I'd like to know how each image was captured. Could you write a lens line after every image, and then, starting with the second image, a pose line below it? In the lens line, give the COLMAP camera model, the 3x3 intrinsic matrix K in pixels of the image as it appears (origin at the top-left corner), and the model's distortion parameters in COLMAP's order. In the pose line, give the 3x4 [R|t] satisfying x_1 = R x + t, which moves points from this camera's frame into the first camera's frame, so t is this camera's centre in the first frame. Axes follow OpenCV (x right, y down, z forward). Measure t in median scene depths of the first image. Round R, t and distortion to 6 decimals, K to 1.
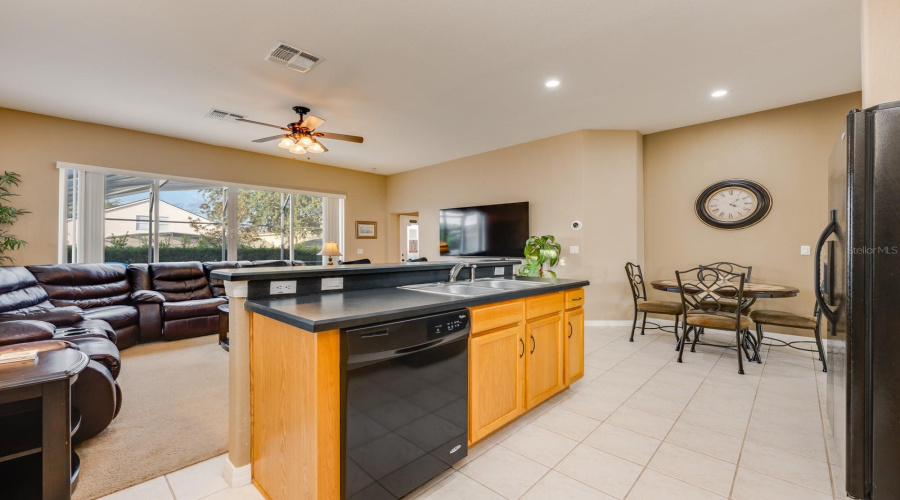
lens RADIAL K [[360.4, 0, 447.9], [0, 360.4, 245.7], [0, 0, 1]] dist [0.017356, -0.000028]
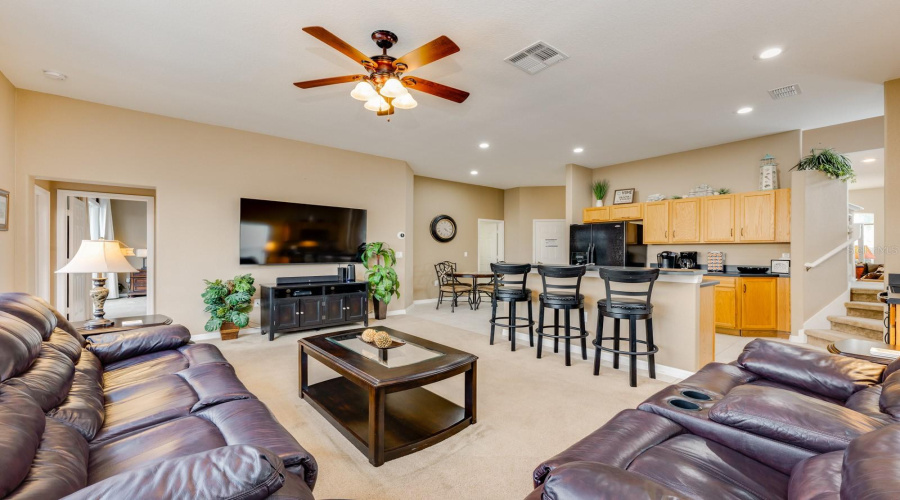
lens RADIAL K [[352.7, 0, 453.1], [0, 352.7, 251.9], [0, 0, 1]] dist [-0.000098, 0.000090]
pose [[0.118629, -0.001116, 0.992938, -0.980157], [-0.007421, 0.999970, 0.002011, 0.001326], [-0.992911, -0.007607, 0.118617, 0.760515]]
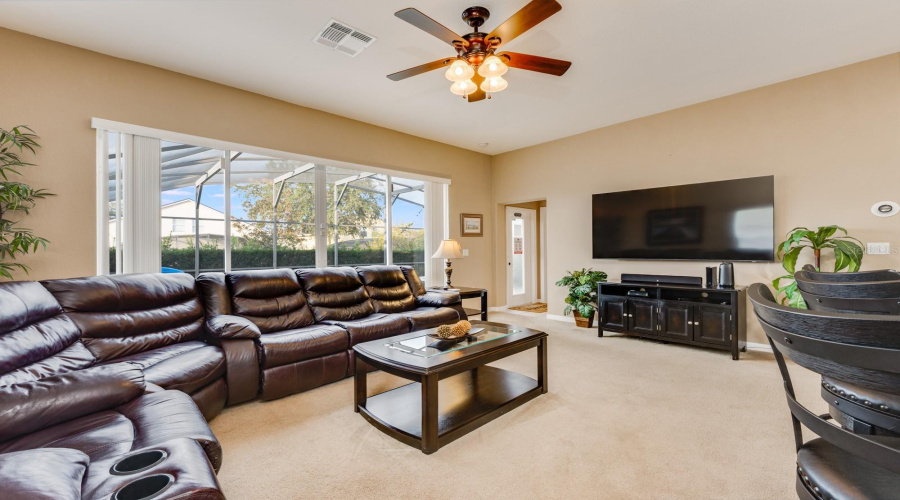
lens RADIAL K [[352.7, 0, 453.1], [0, 352.7, 251.9], [0, 0, 1]] dist [-0.000098, 0.000090]
pose [[0.999442, -0.008047, -0.032429, -0.422360], [0.008480, 0.999876, 0.013234, 0.007324], [0.032318, -0.013502, 0.999386, 0.409024]]
